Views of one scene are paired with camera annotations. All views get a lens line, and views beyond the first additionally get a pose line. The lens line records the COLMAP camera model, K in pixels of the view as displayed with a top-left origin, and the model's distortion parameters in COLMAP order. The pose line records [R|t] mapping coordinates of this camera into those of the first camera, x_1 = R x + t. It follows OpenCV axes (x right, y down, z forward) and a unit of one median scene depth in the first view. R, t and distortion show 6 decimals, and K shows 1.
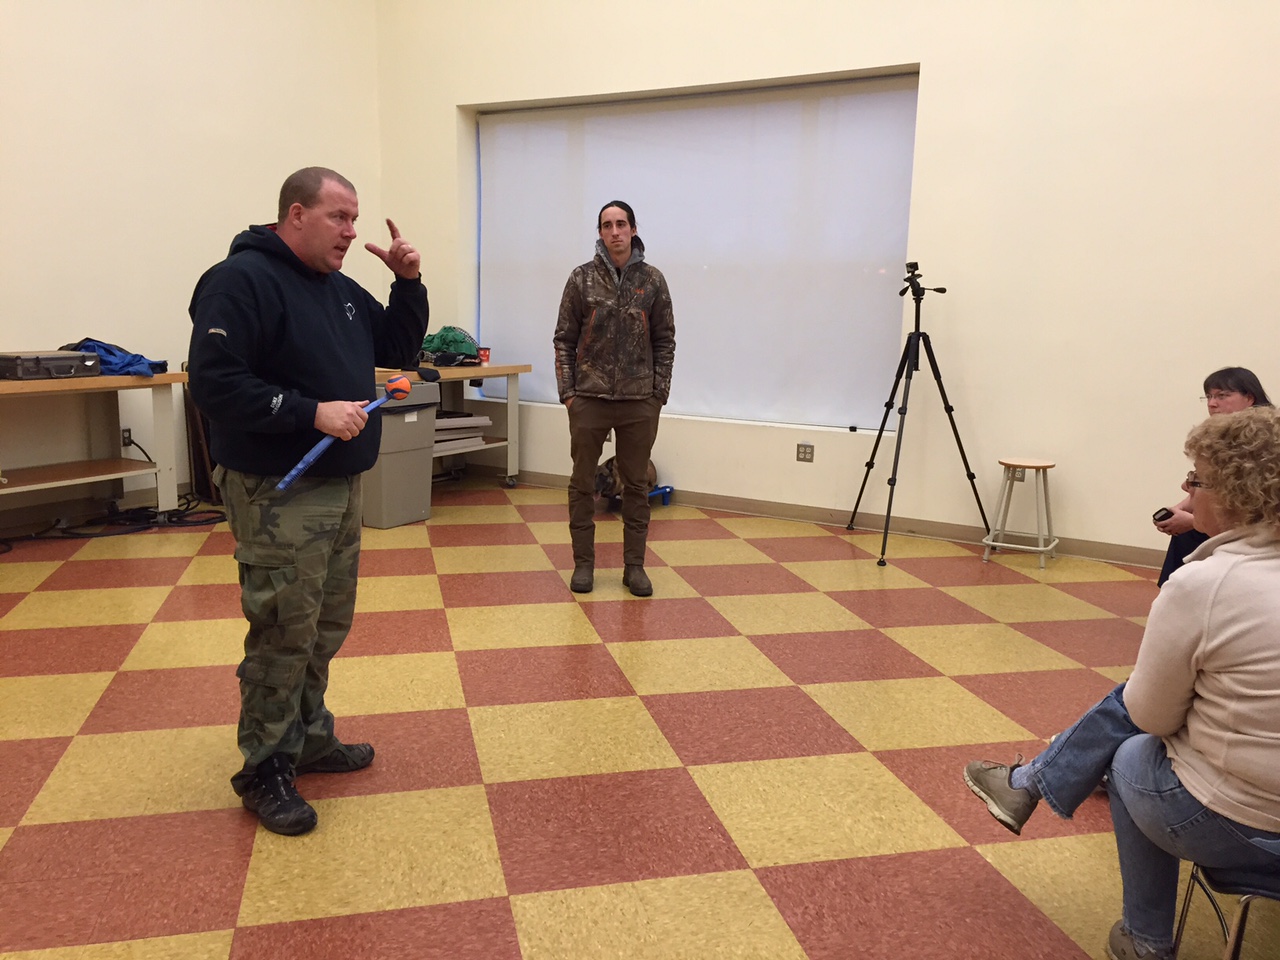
lens RADIAL K [[1090.5, 0, 640.3], [0, 1090.5, 476.3], [0, 0, 1]] dist [0.089843, -0.117493]
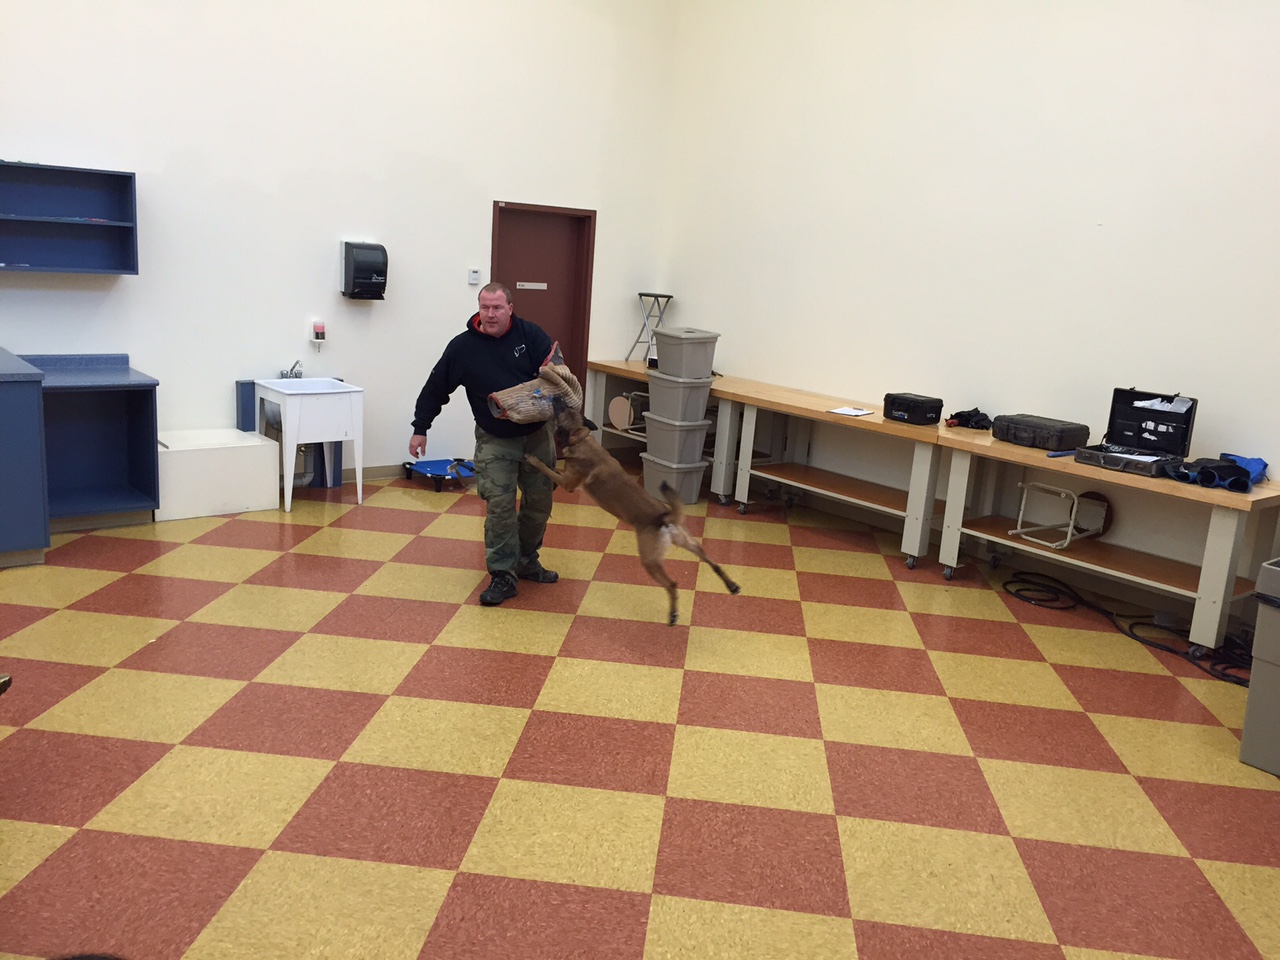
lens RADIAL K [[1090.5, 0, 640.3], [0, 1090.5, 476.3], [0, 0, 1]] dist [0.089843, -0.117493]
pose [[-0.323987, 0.154843, -0.933304, 0.589724], [-0.227991, 0.944661, 0.235872, -0.228545], [0.918179, 0.289204, -0.270755, 0.894269]]
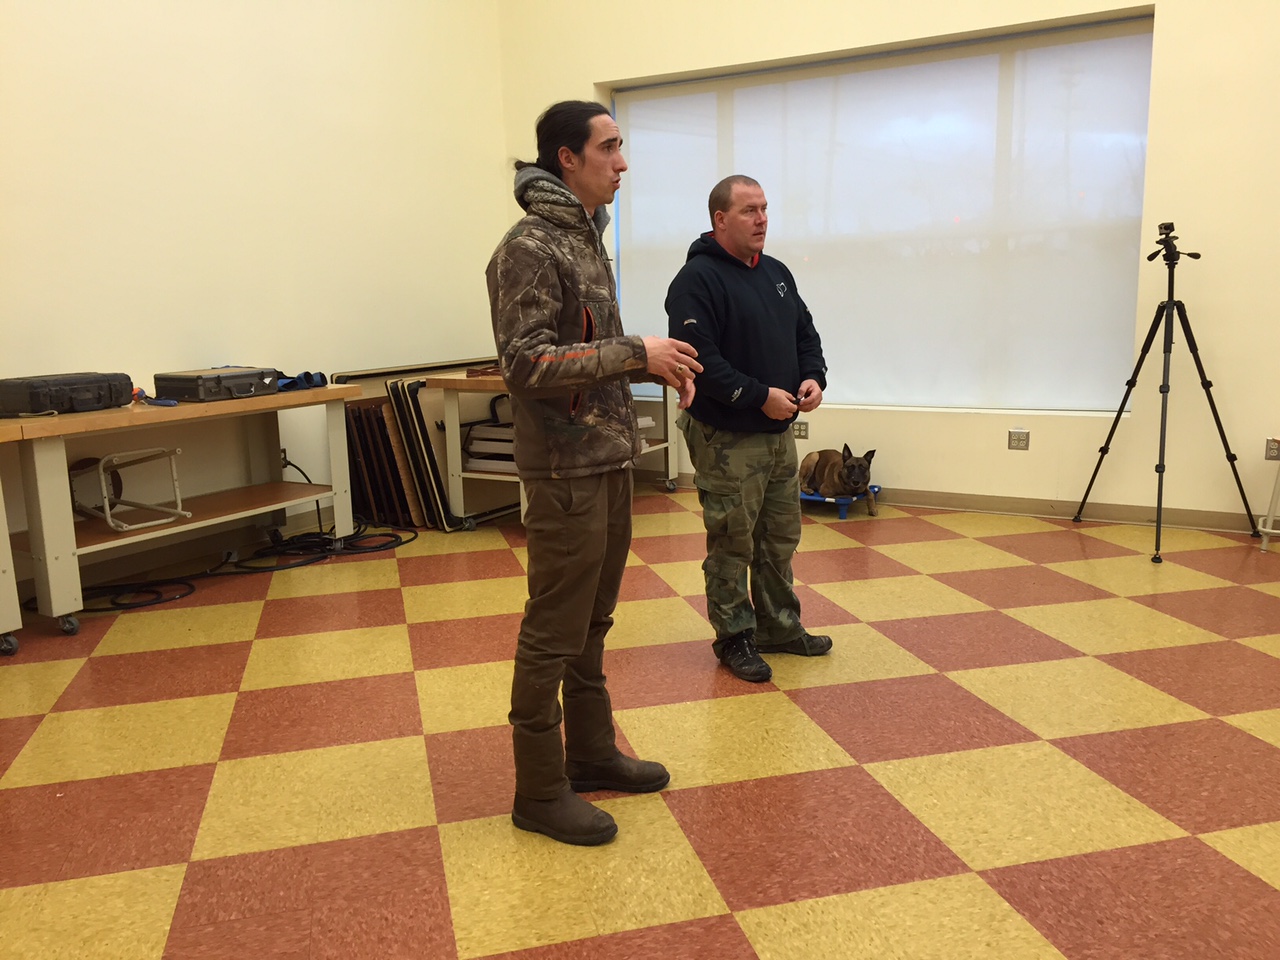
lens RADIAL K [[1090.5, 0, 640.3], [0, 1090.5, 476.3], [0, 0, 1]] dist [0.089843, -0.117493]
pose [[0.998843, -0.047561, 0.007120, -0.211486], [0.047496, 0.998830, 0.009099, -0.017769], [-0.007544, -0.008750, 0.999933, 0.101728]]
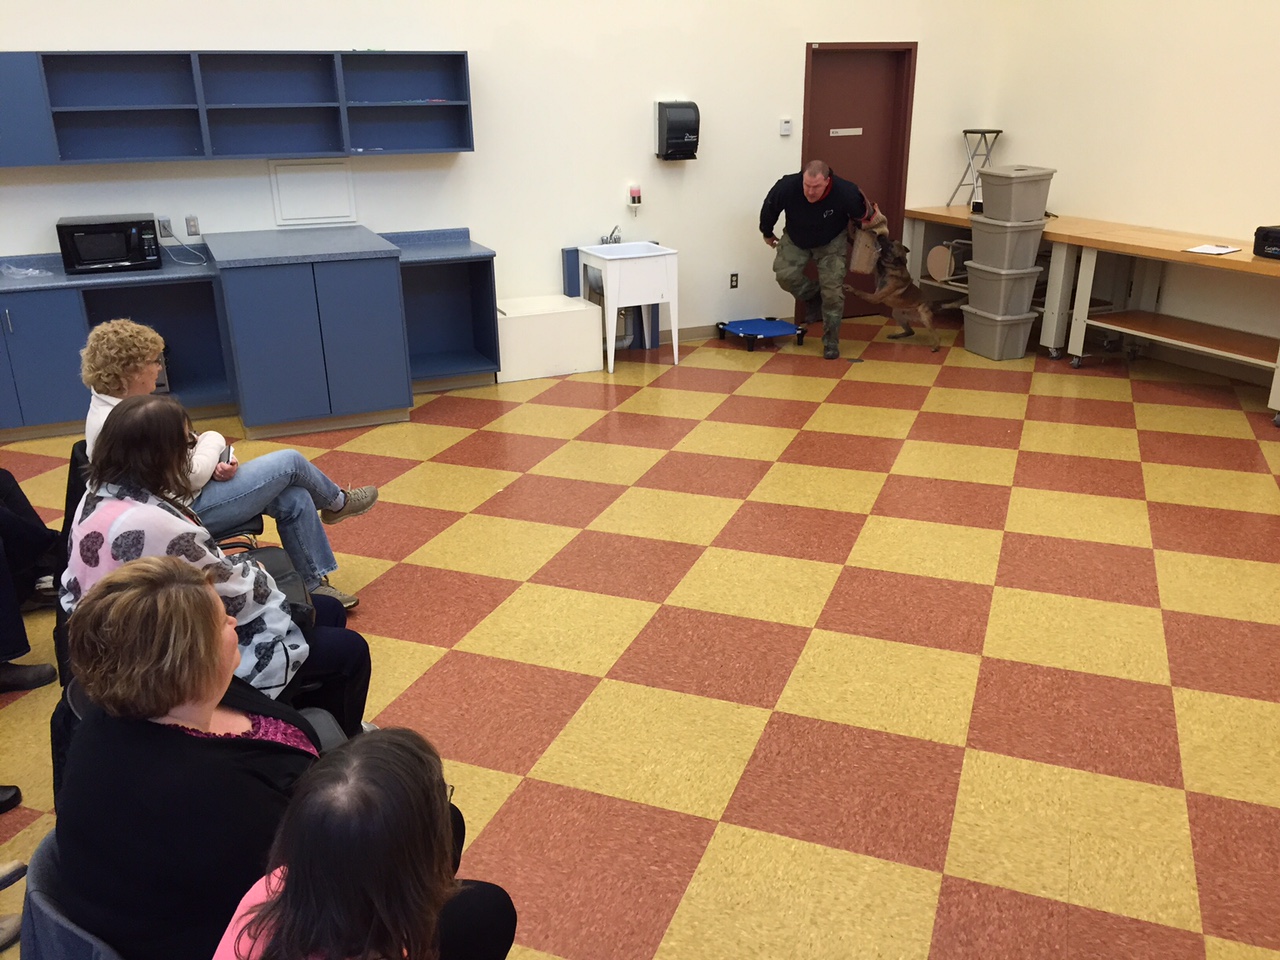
lens RADIAL K [[1090.5, 0, 640.3], [0, 1090.5, 476.3], [0, 0, 1]] dist [0.089843, -0.117493]
pose [[-0.567854, 0.267528, -0.778441, 0.595576], [-0.131778, 0.903965, 0.406795, -0.231042], [0.812512, 0.333581, -0.478066, 0.897814]]
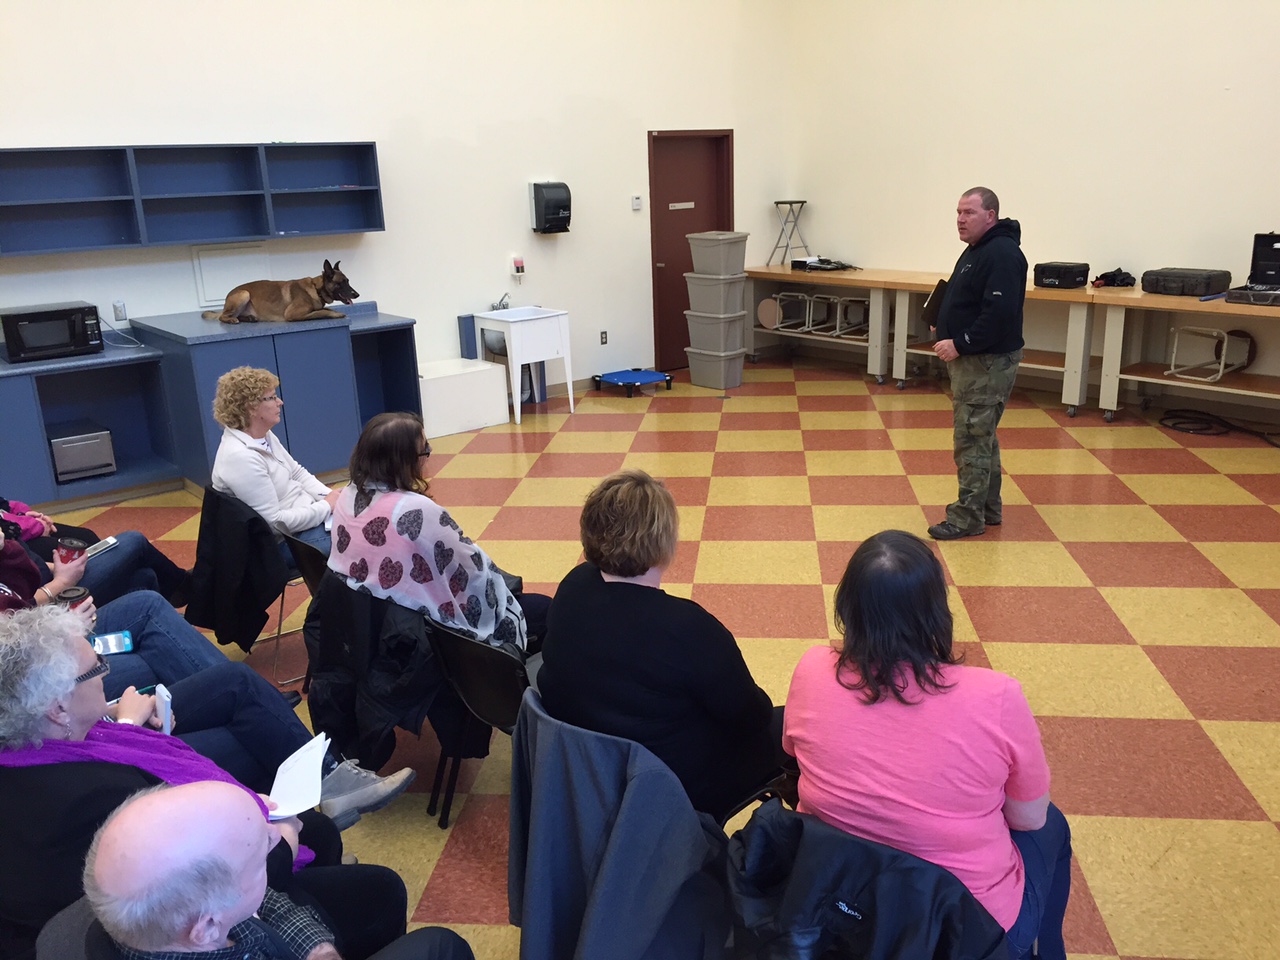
lens RADIAL K [[1090.5, 0, 640.3], [0, 1090.5, 476.3], [0, 0, 1]] dist [0.089843, -0.117493]
pose [[-0.341331, 0.252217, -0.905472, 0.832832], [-0.121859, 0.943322, 0.308697, -0.203882], [0.932010, 0.215707, -0.291251, 0.782489]]
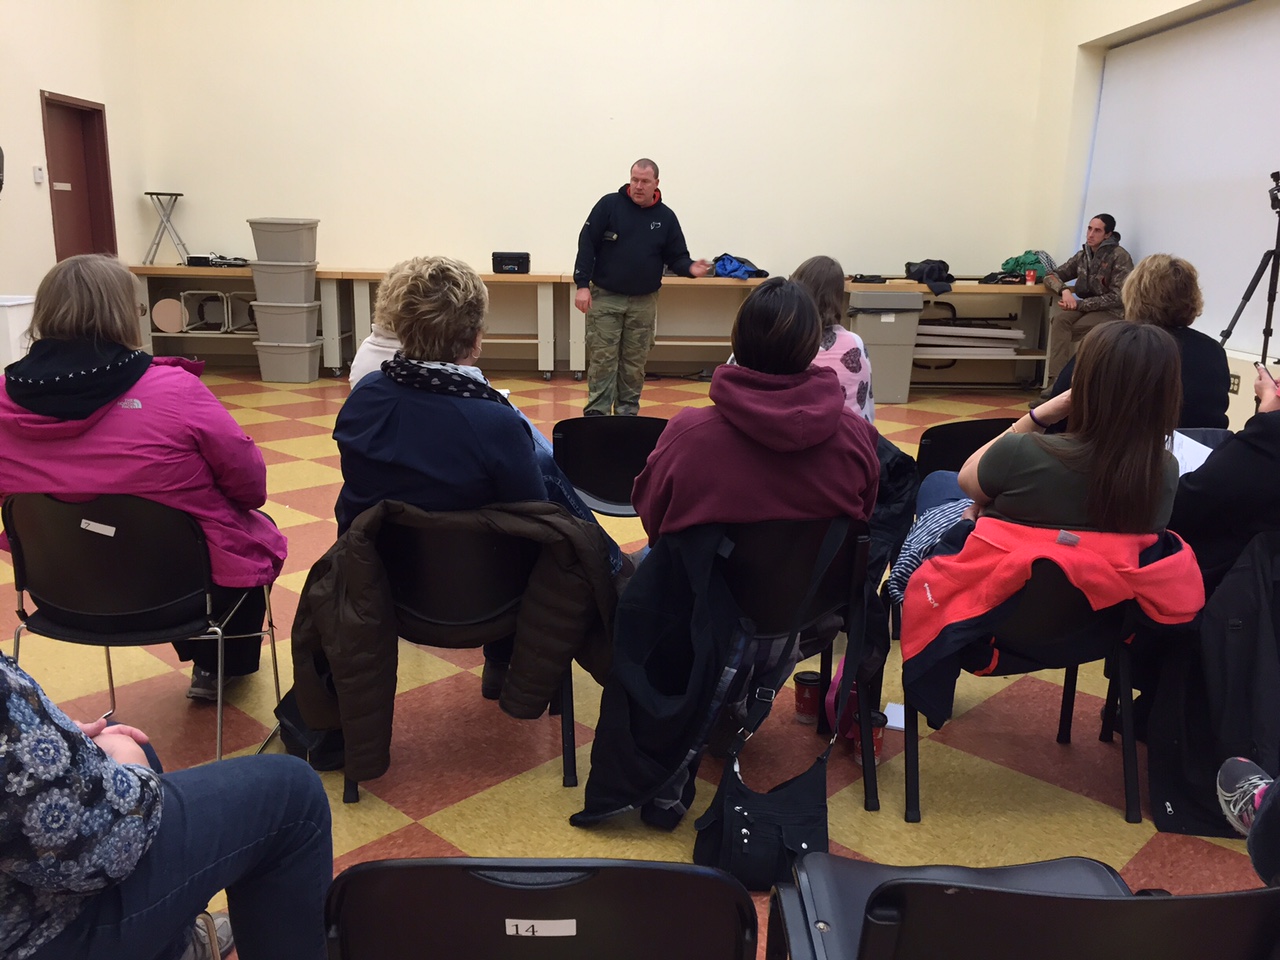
lens RADIAL K [[1087.4, 0, 641.3], [0, 1087.4, 485.2], [0, 0, 1]] dist [0.078971, -0.103969]
pose [[0.553746, 0.176511, -0.813762, 0.798535], [-0.139983, 0.983099, 0.117986, 0.030796], [0.820835, 0.048579, 0.569096, 0.061384]]
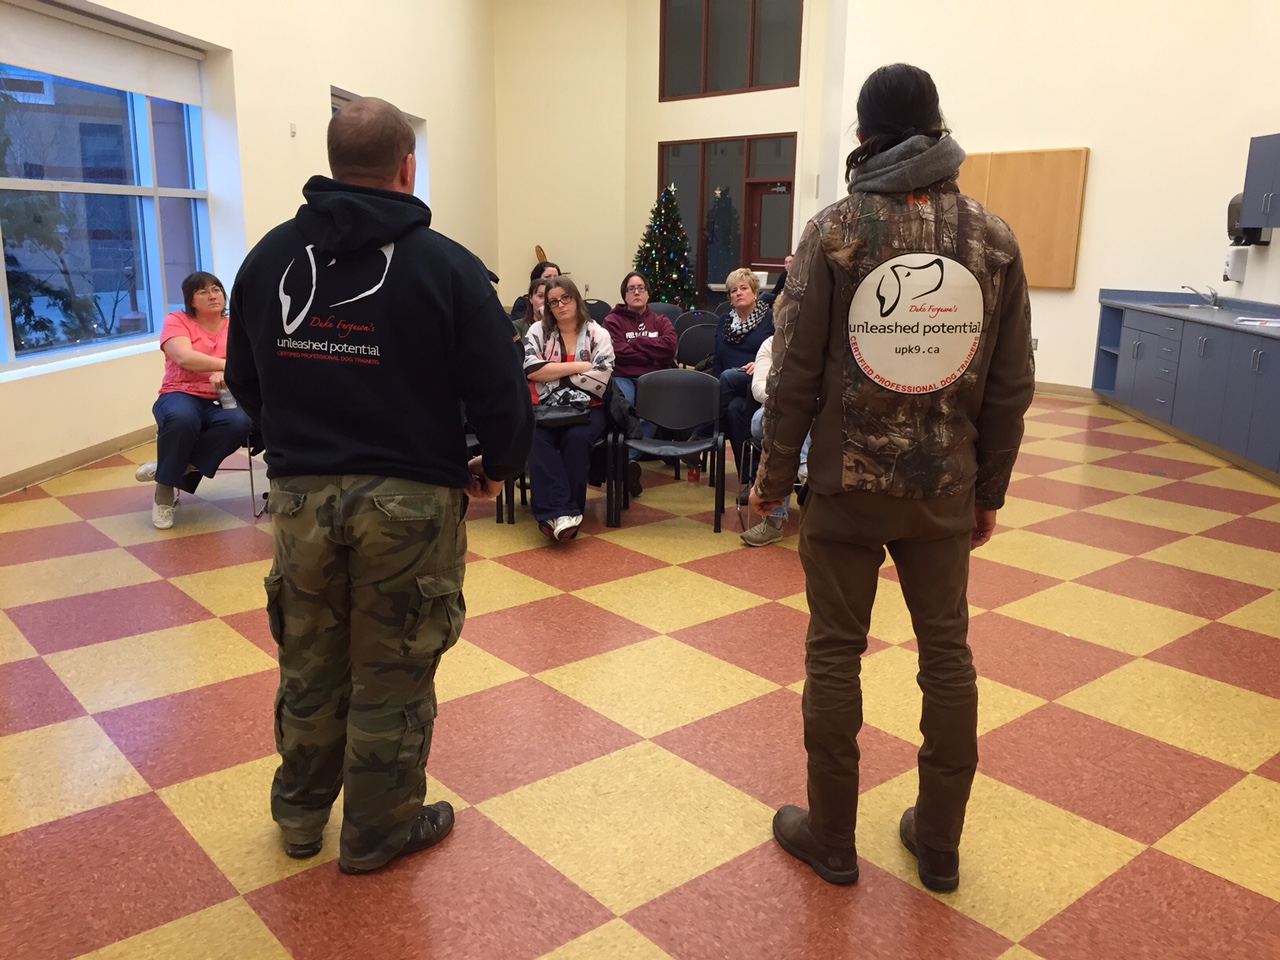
lens RADIAL K [[1090.5, 0, 640.3], [0, 1090.5, 476.3], [0, 0, 1]] dist [0.089843, -0.117493]
pose [[-0.451296, -0.226477, 0.863157, -0.561852], [0.121471, 0.942665, 0.310849, -0.167681], [-0.884068, 0.245133, -0.397911, 0.850835]]
